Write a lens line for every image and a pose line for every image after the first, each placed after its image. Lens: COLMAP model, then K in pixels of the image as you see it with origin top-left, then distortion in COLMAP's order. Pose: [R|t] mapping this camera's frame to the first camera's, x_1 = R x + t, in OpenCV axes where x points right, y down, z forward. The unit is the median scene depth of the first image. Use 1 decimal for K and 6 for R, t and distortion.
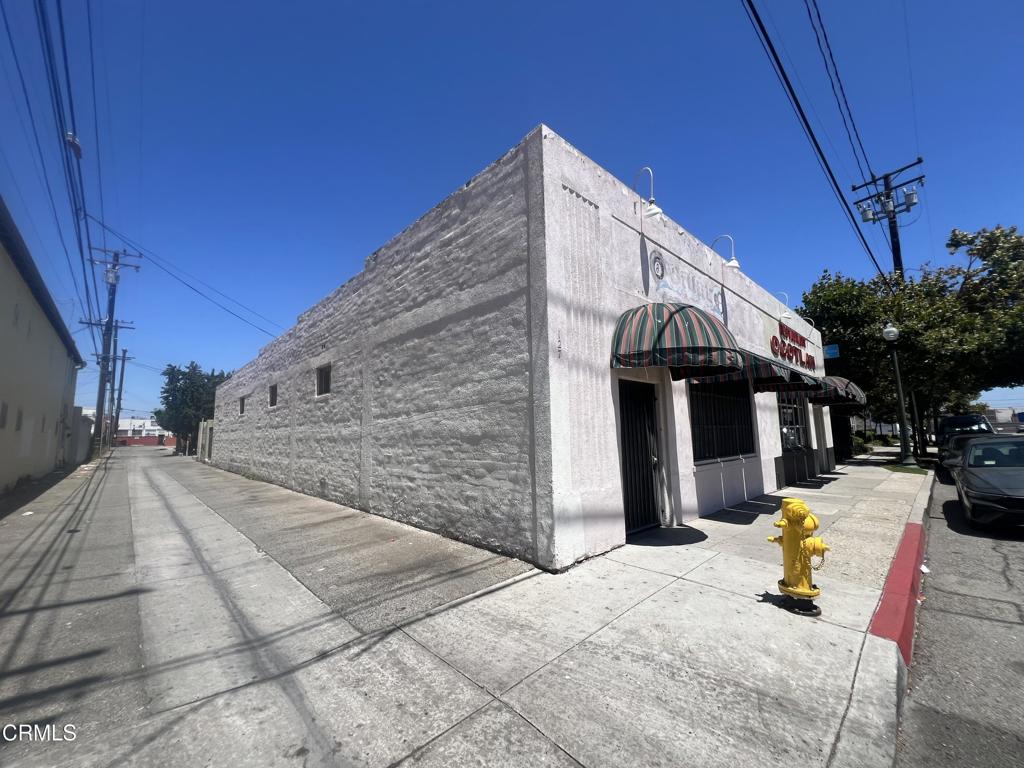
lens RADIAL K [[407.9, 0, 512.1], [0, 407.9, 382.2], [0, 0, 1]] dist [-0.003319, 0.000777]
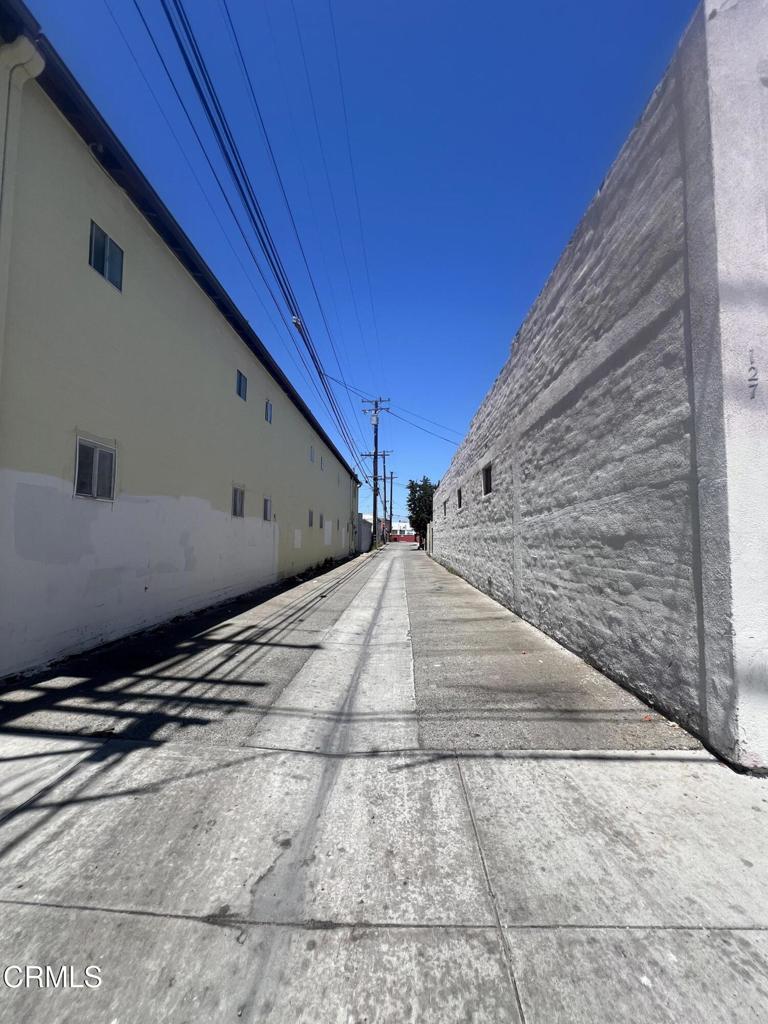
lens RADIAL K [[407.9, 0, 381.1], [0, 407.9, 511.4], [0, 0, 1]] dist [-0.003319, 0.000777]
pose [[0.695545, -0.021909, -0.718148, 0.161929], [0.067917, 0.997064, 0.035362, 0.040768], [0.715265, -0.073371, 0.694991, 0.240660]]
